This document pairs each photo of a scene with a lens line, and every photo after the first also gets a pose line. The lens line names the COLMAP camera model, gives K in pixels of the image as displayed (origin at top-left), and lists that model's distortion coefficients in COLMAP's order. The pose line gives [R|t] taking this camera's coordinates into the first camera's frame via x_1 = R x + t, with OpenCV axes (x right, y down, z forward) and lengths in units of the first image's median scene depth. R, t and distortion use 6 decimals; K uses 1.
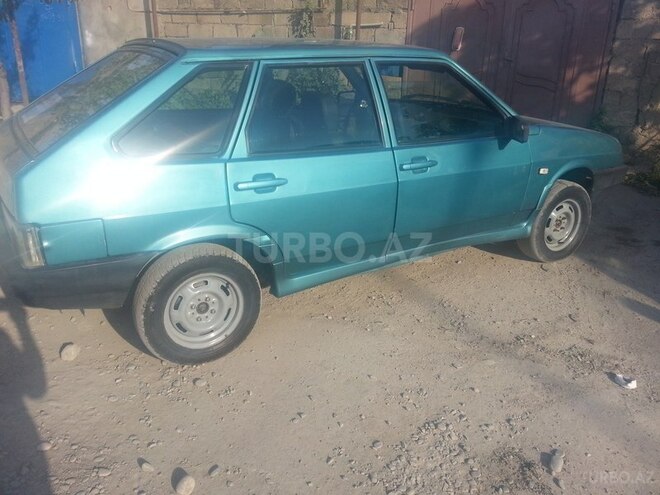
lens RADIAL K [[535.6, 0, 329.6], [0, 535.6, 248.0], [0, 0, 1]] dist [0.055758, -0.033351]
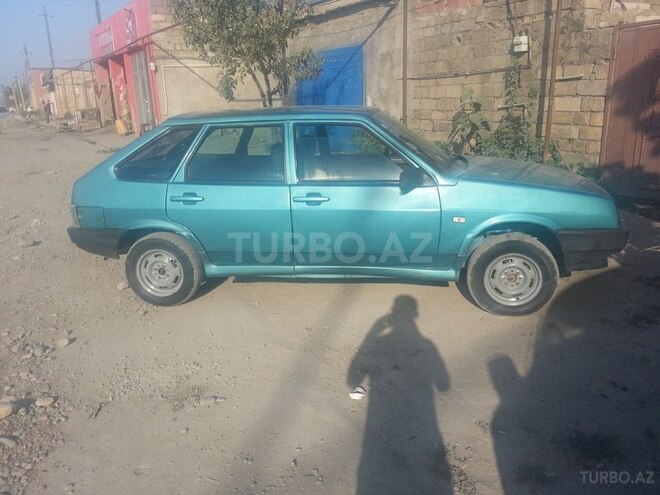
lens RADIAL K [[535.6, 0, 329.5], [0, 535.6, 246.7], [0, 0, 1]] dist [0.055758, -0.033351]
pose [[0.763860, 0.134762, -0.631155, 0.407934], [-0.190605, 0.981439, -0.021128, -0.008770], [0.616594, 0.136440, 0.775369, 0.011569]]
